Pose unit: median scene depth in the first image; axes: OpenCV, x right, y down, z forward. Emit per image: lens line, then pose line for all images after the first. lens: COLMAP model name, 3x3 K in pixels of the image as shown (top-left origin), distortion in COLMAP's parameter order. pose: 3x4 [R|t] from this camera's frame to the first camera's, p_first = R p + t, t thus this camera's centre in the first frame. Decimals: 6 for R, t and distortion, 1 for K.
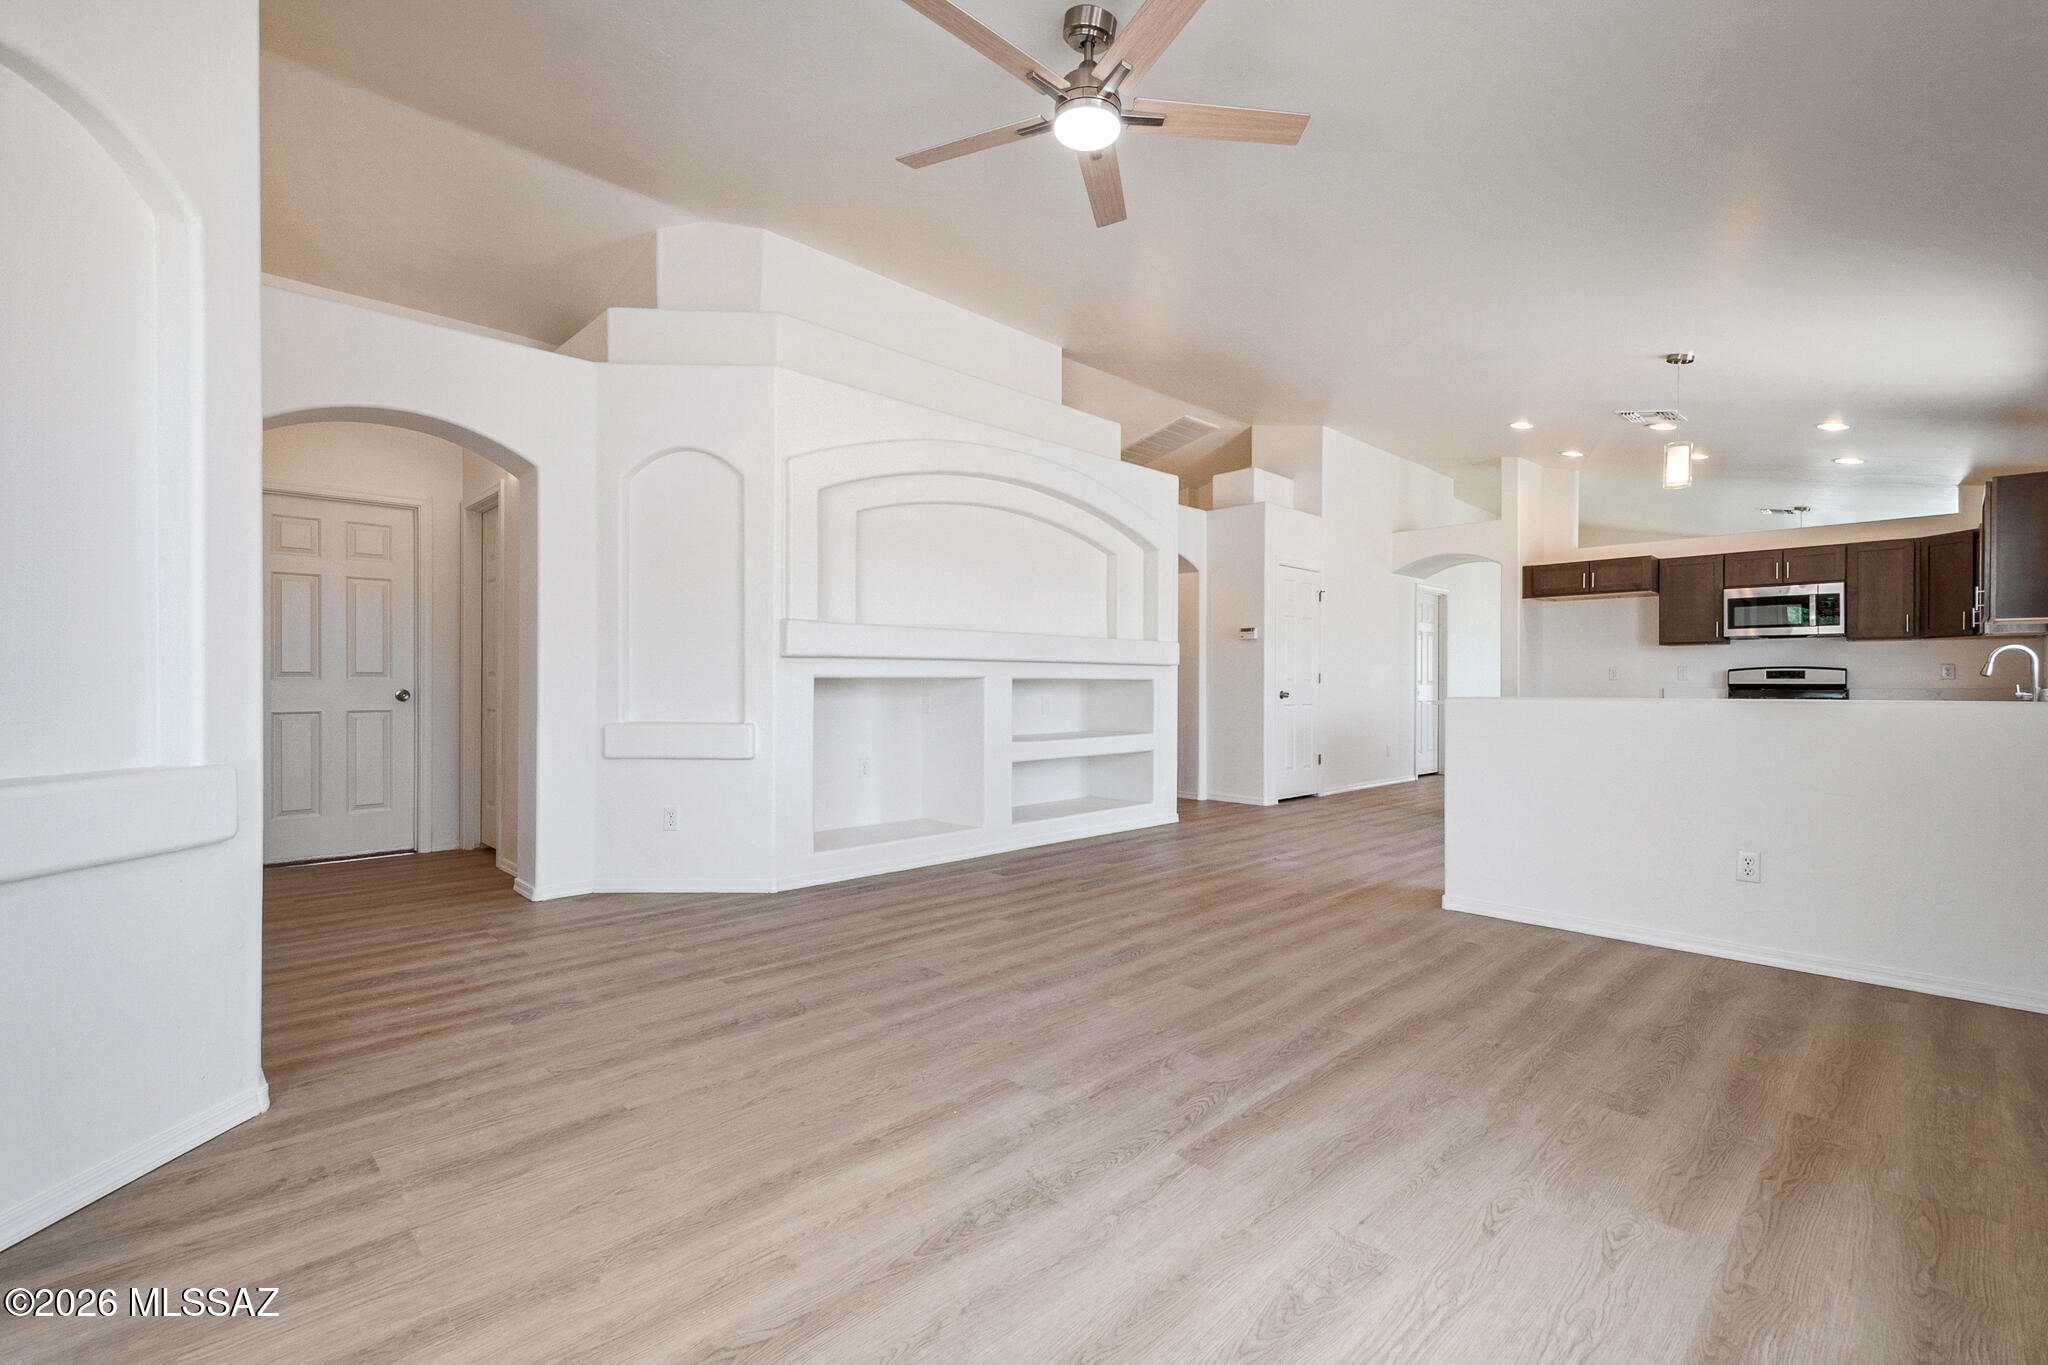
lens RADIAL K [[898.0, 0, 1050.4], [0, 898.0, 678.6], [0, 0, 1]] dist [0.011225, -0.001465]
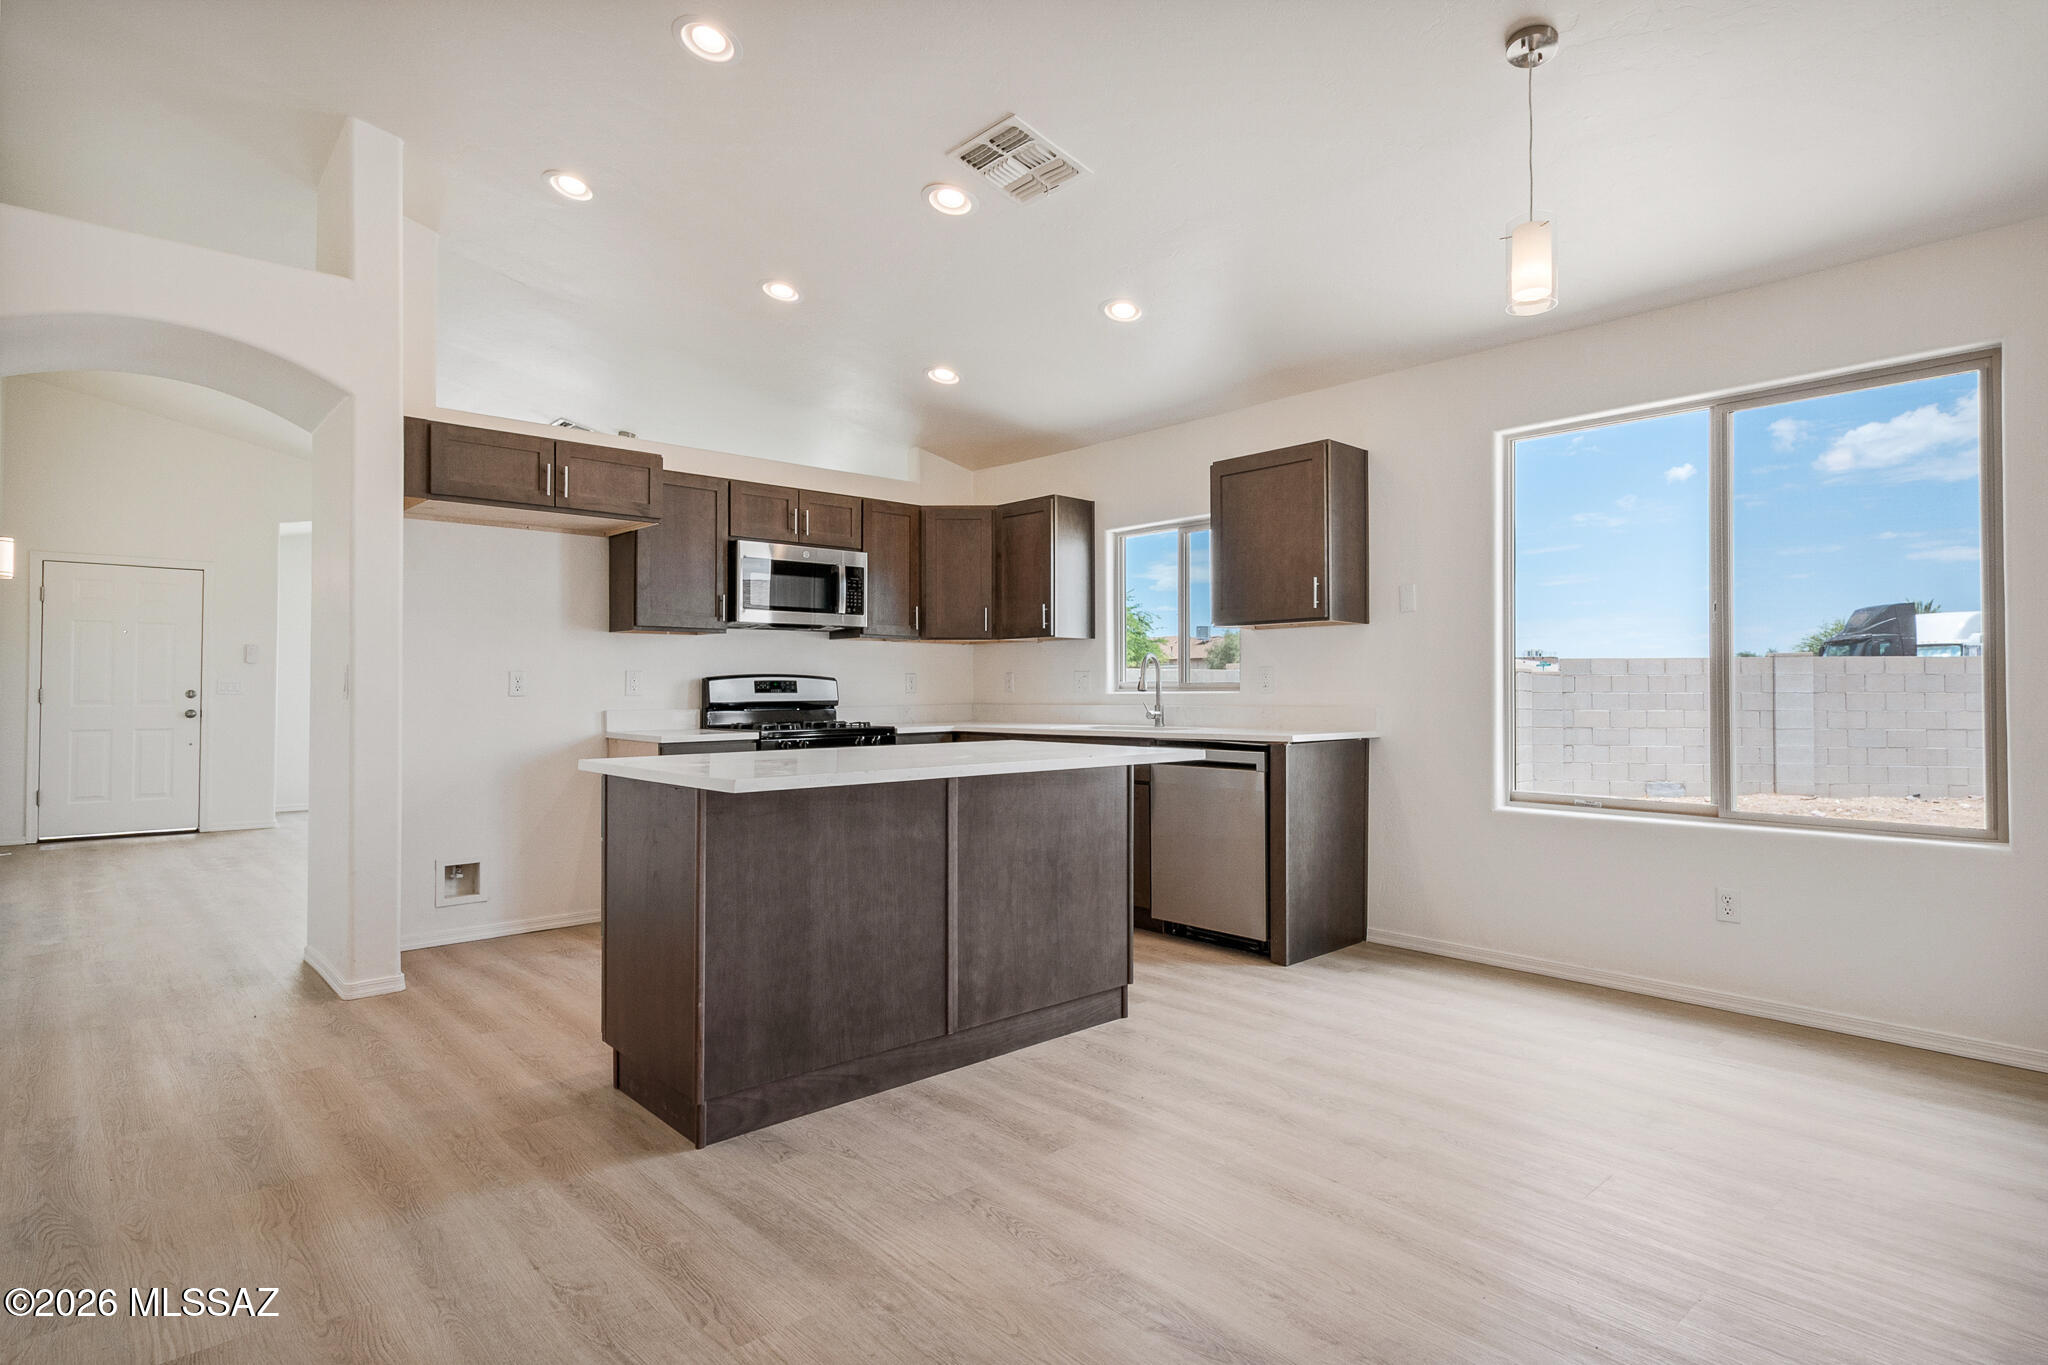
lens RADIAL K [[1070.9, 0, 1033.4], [0, 1070.9, 673.3], [0, 0, 1]] dist [0.017916, -0.002050]
pose [[0.049769, 0.010069, 0.998710, 0.074664], [-0.001789, 0.999948, -0.009993, -0.007236], [-0.998759, -0.001289, 0.049785, 0.830525]]
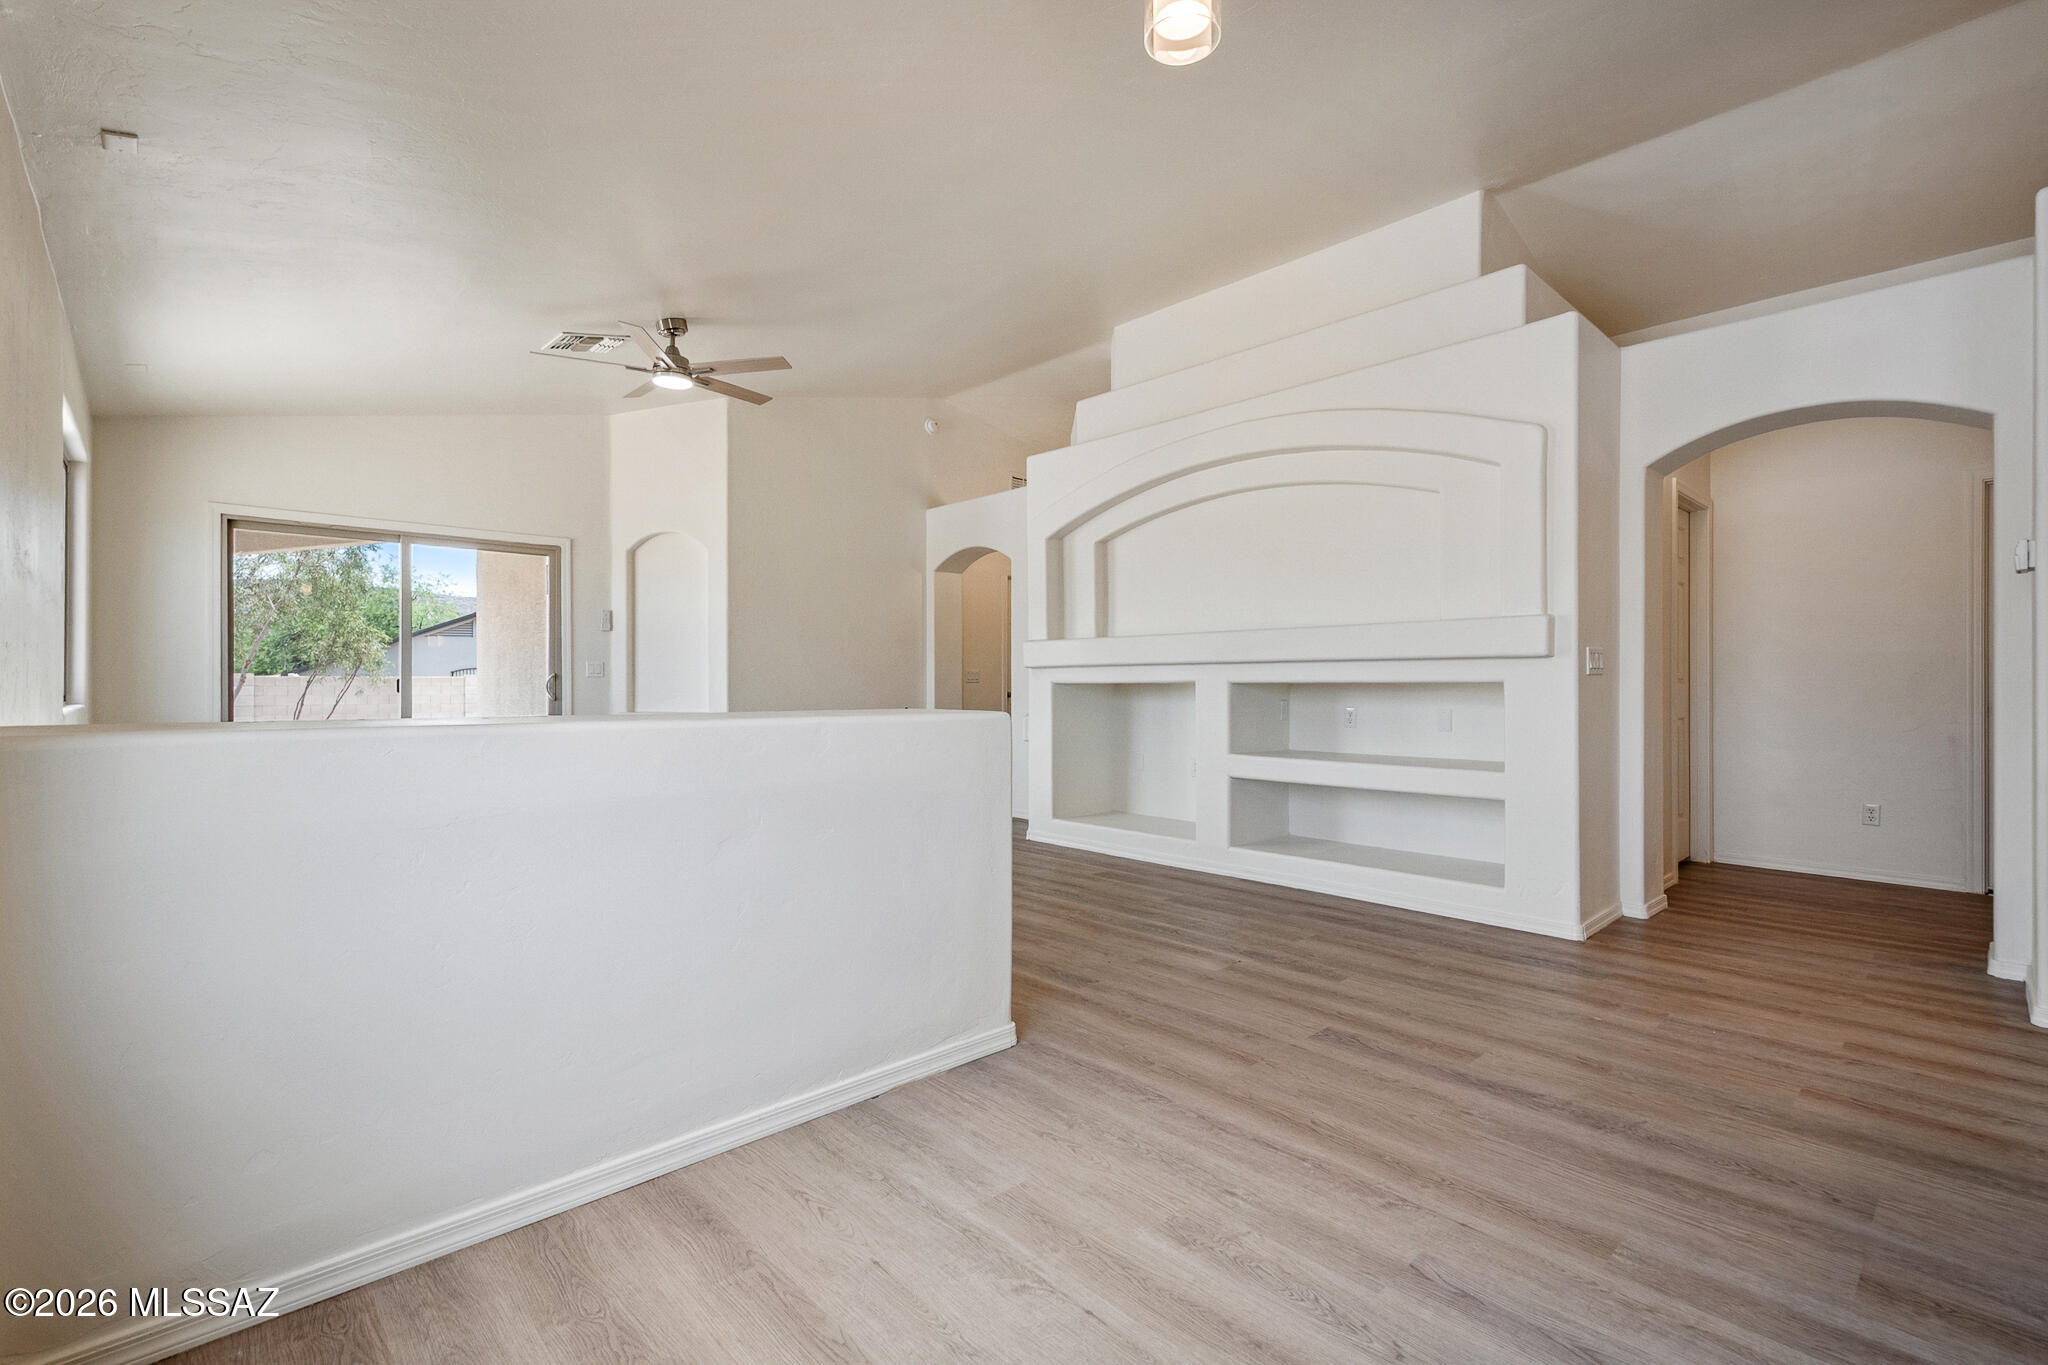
lens RADIAL K [[898.0, 0, 1023.7], [0, 898.0, 695.7], [0, 0, 1]] dist [0.011225, -0.001465]
pose [[-0.030620, 0.010978, -0.999471, 0.664255], [0.003547, 0.999935, 0.010874, 0.002107], [0.999525, -0.003212, -0.030657, 0.639728]]
